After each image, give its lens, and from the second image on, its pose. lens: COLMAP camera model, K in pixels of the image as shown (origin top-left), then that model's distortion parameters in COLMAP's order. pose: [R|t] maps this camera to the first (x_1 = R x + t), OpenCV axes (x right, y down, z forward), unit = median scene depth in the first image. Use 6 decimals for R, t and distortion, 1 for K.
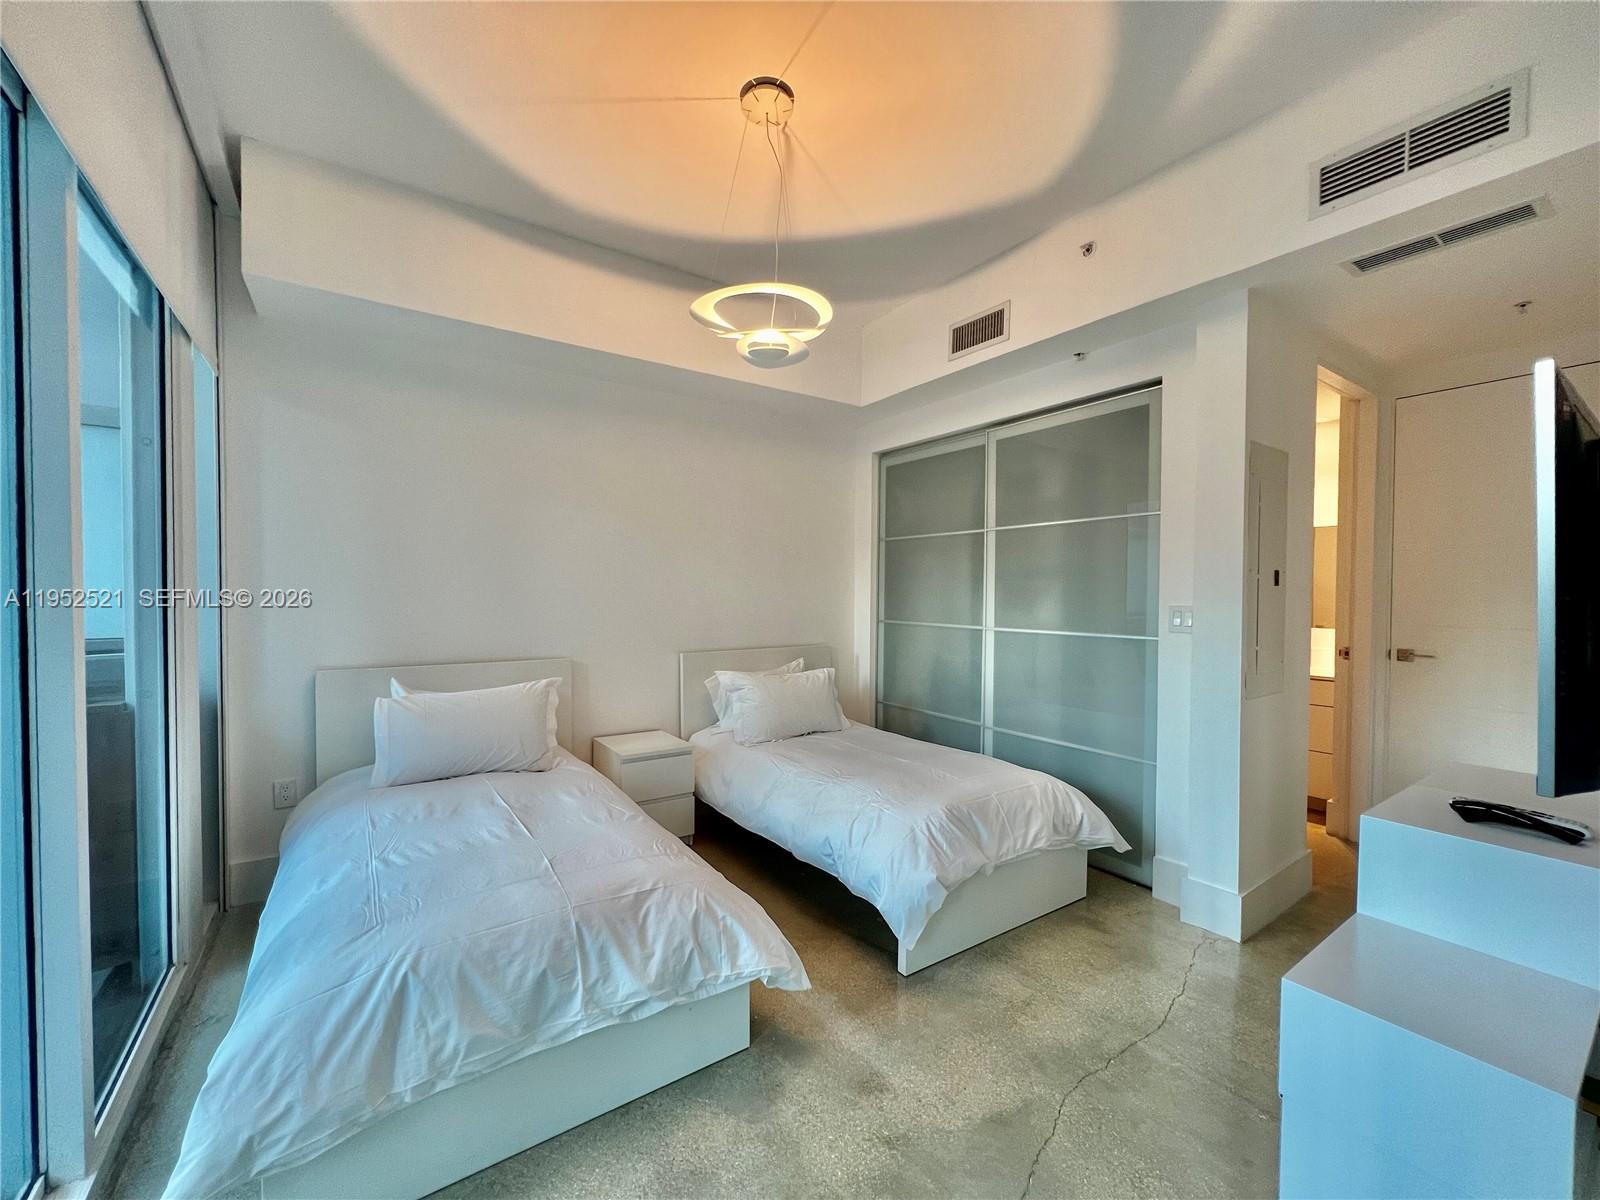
lens RADIAL K [[640.6, 0, 798.0], [0, 640.6, 603.0], [0, 0, 1]] dist [0.003000, -0.000069]
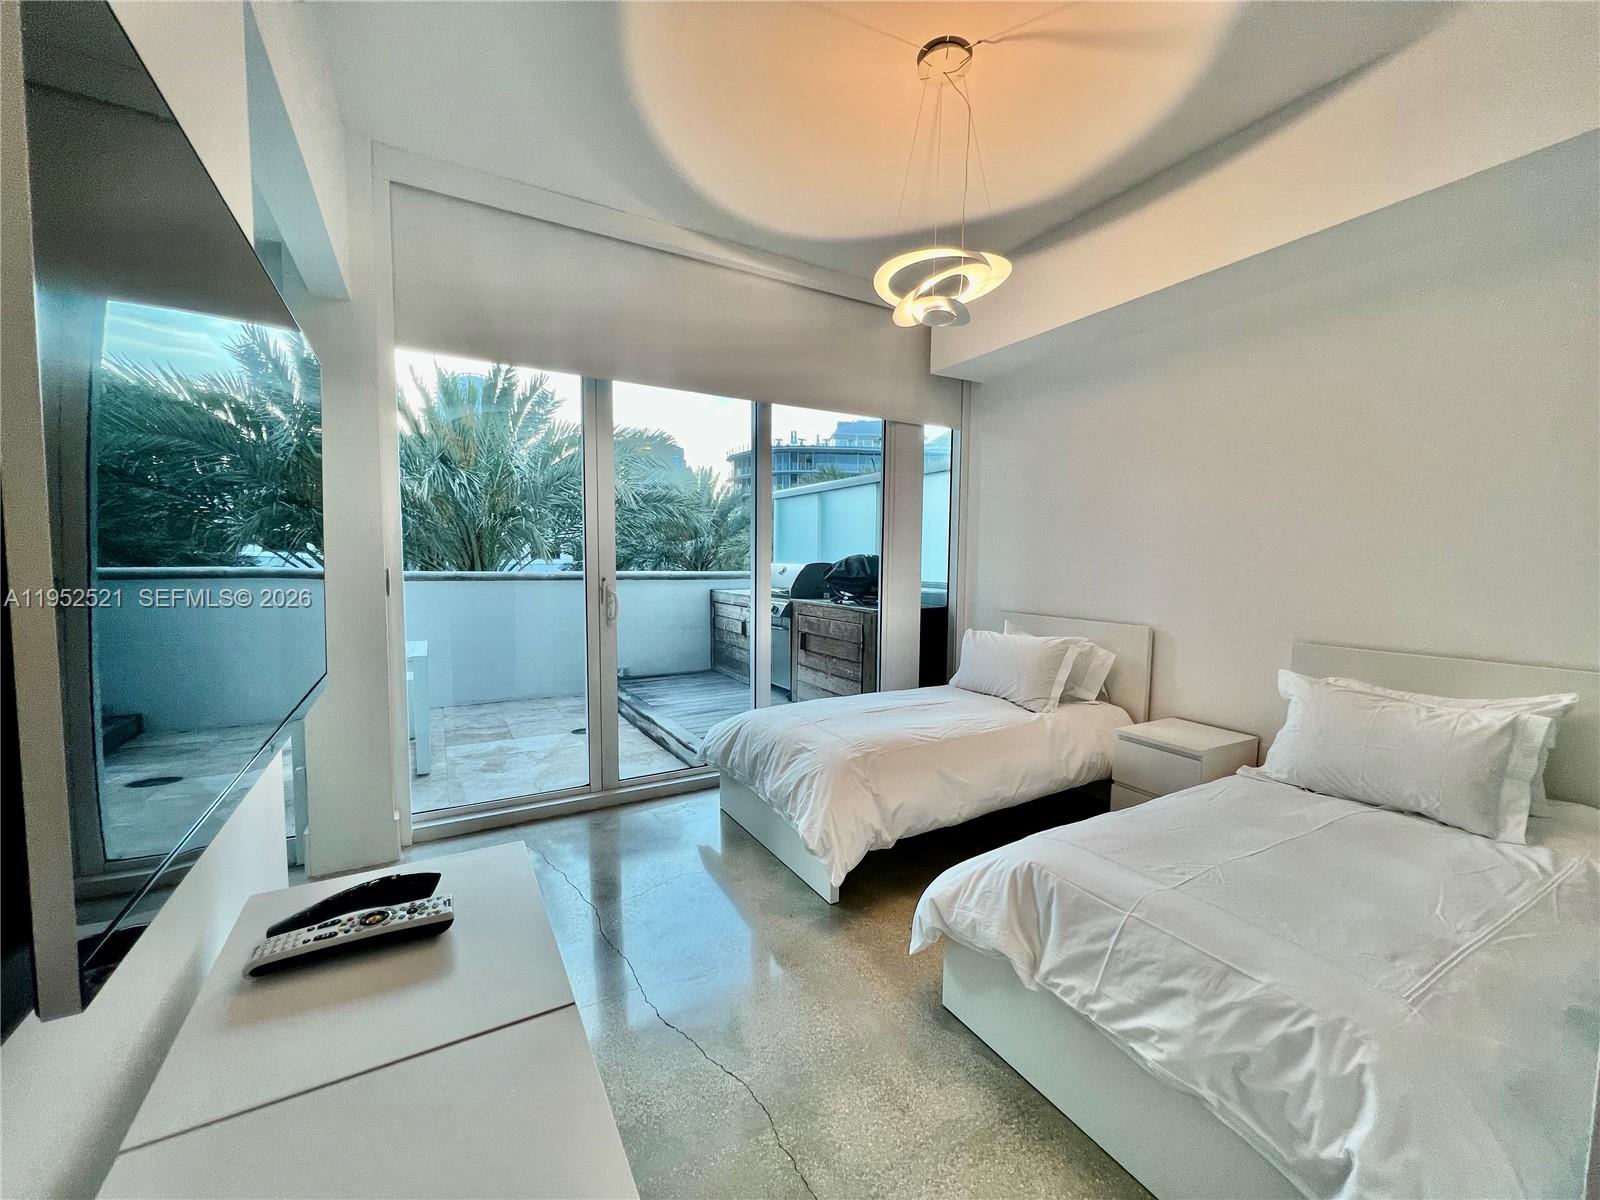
lens RADIAL K [[640.6, 0, 797.5], [0, 640.6, 601.4], [0, 0, 1]] dist [0.003000, -0.000069]
pose [[-0.080208, 0.061364, -0.994887, 0.942256], [-0.027998, 0.997571, 0.063787, 0.003460], [0.996385, 0.032971, -0.078295, 0.817379]]
